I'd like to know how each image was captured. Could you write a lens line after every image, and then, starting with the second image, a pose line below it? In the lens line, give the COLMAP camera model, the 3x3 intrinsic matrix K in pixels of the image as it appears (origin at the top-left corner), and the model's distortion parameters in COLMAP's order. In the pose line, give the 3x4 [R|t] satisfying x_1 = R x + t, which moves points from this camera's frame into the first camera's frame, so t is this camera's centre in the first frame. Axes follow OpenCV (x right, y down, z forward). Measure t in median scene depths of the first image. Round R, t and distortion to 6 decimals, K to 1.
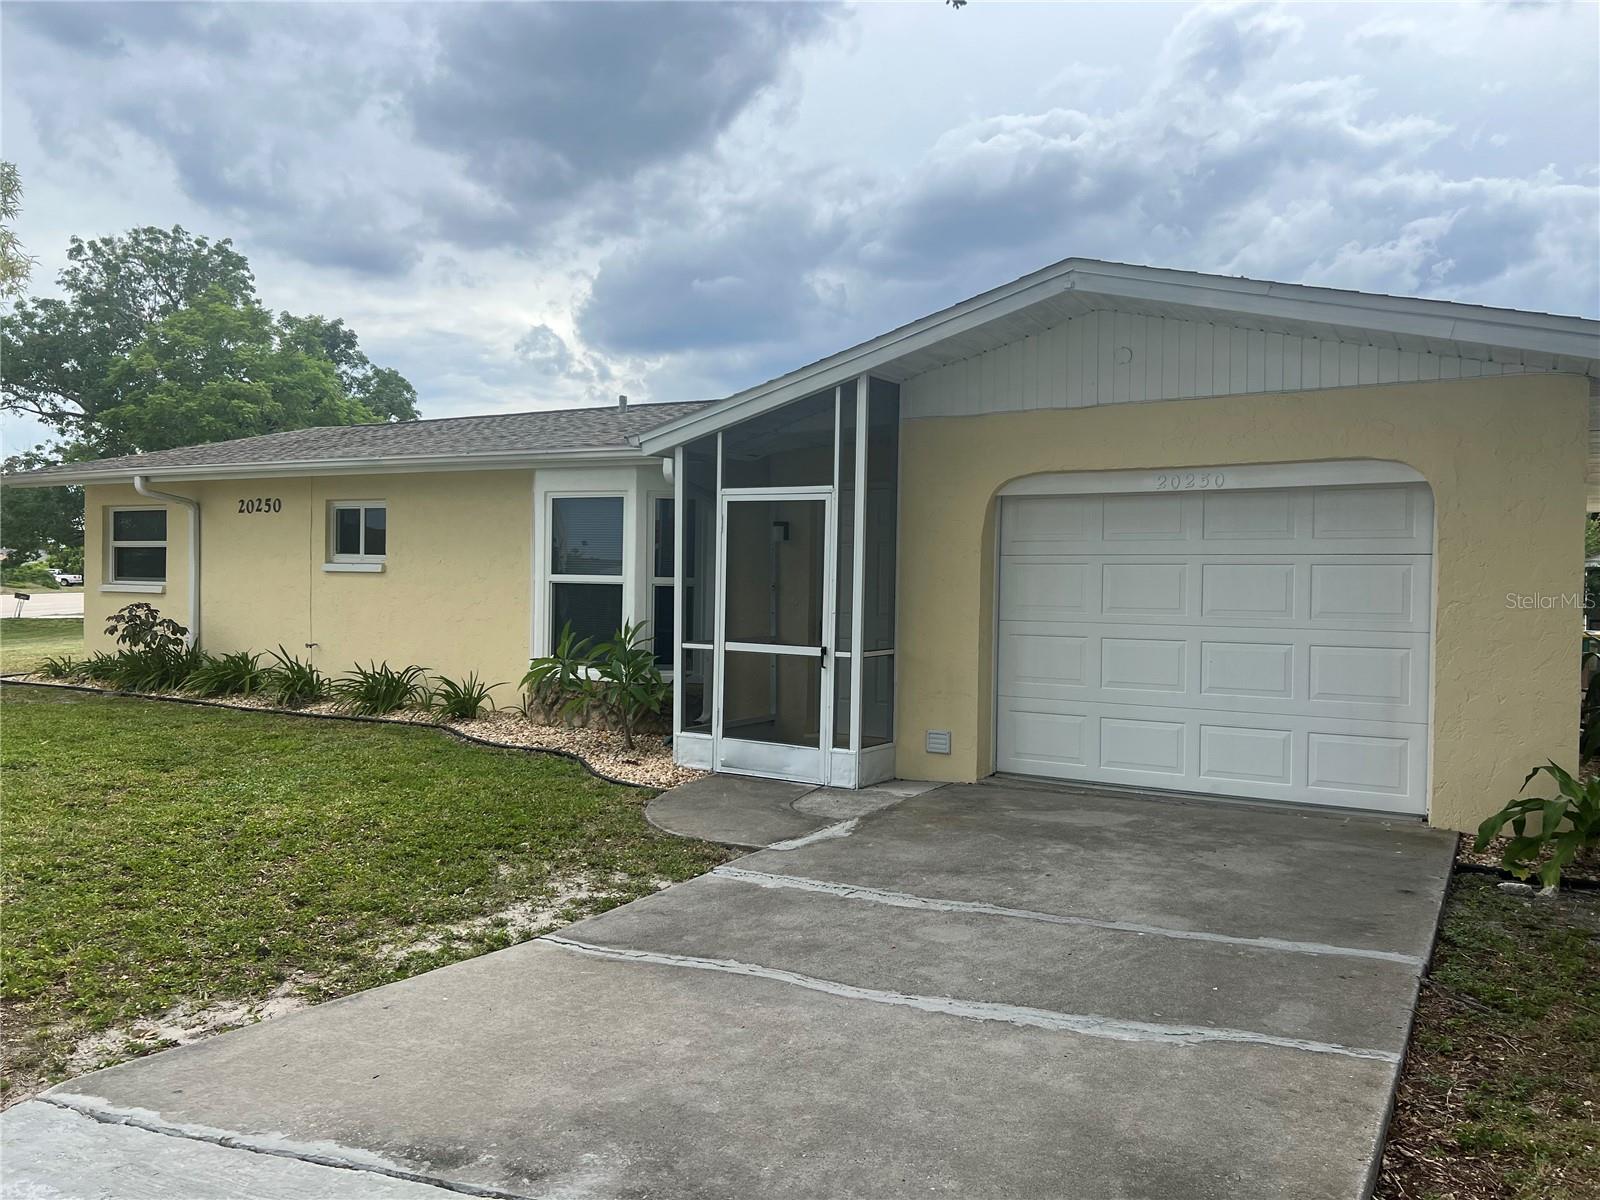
lens RADIAL K [[1197.6, 0, 798.3], [0, 1197.6, 595.5], [0, 0, 1]] dist [-0.000527, -0.000868]
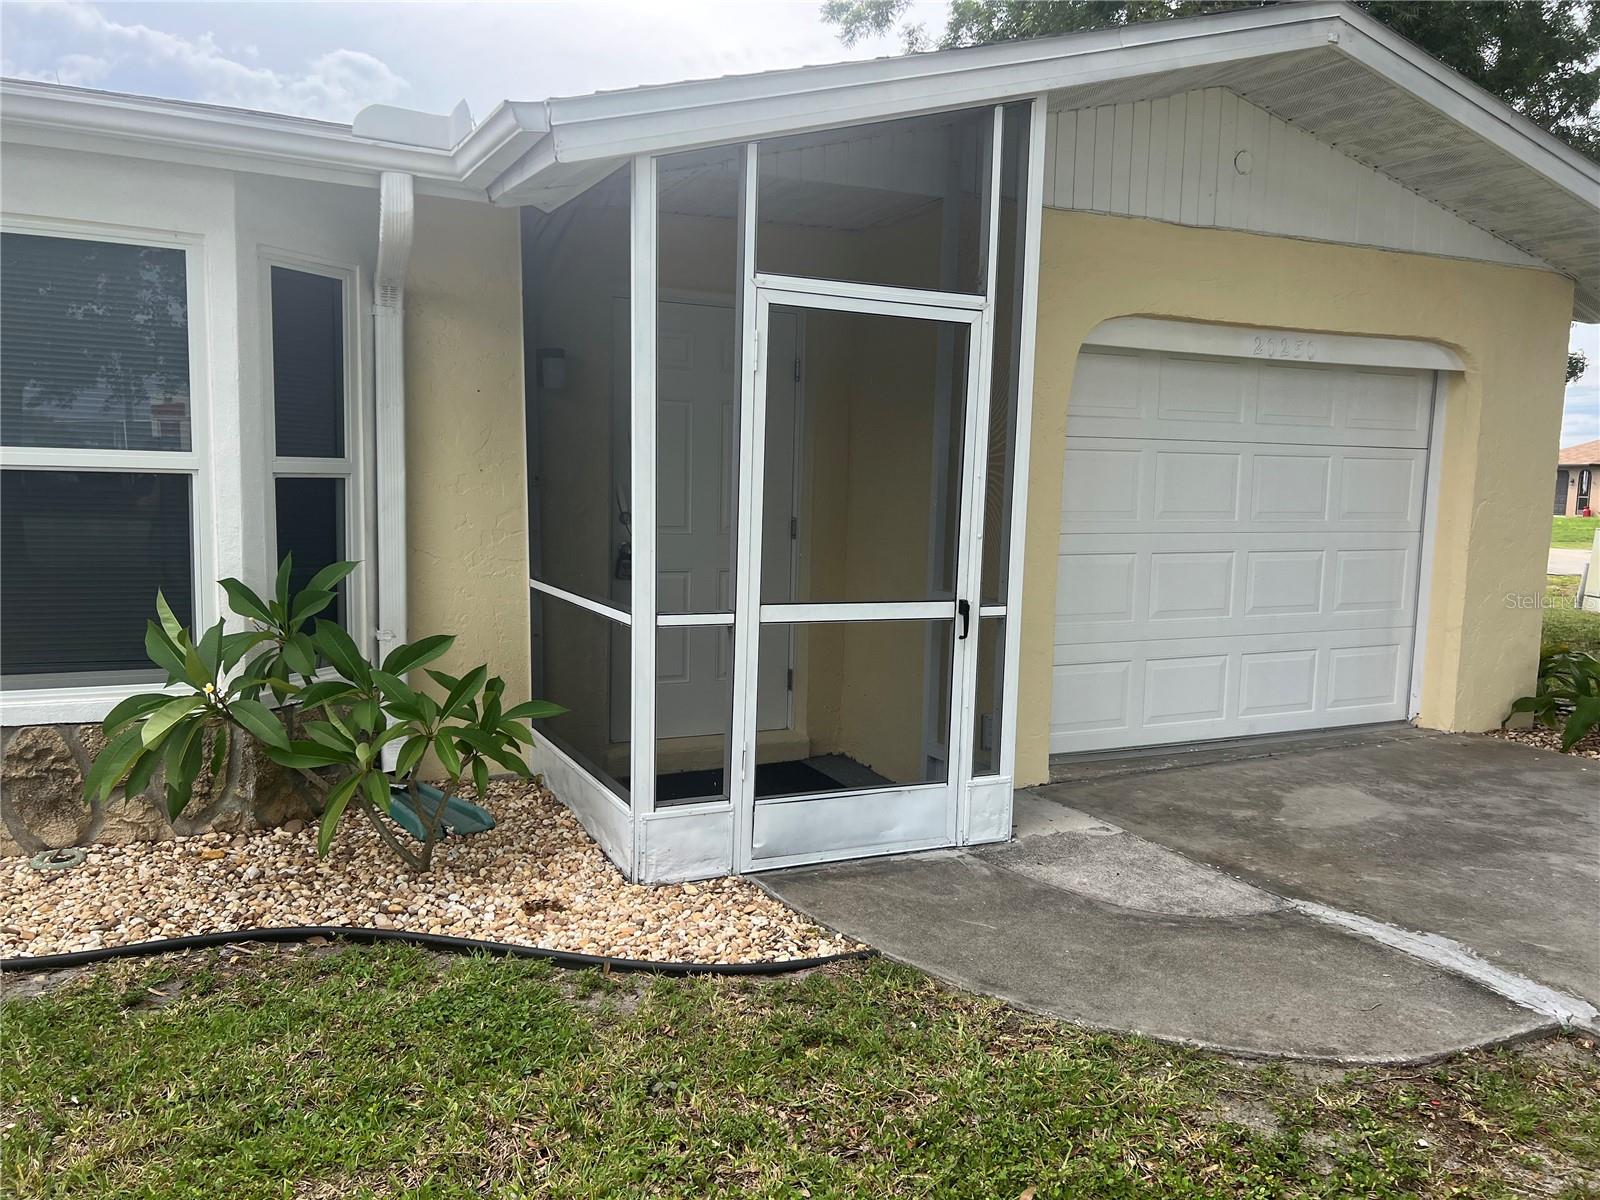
lens RADIAL K [[1197.6, 0, 798.5], [0, 1197.6, 606.7], [0, 0, 1]] dist [-0.000527, -0.000868]
pose [[0.553327, -0.097910, 0.827189, -0.461606], [-0.005243, 0.992639, 0.121001, -0.018837], [-0.832947, -0.071290, 0.548741, 0.753402]]
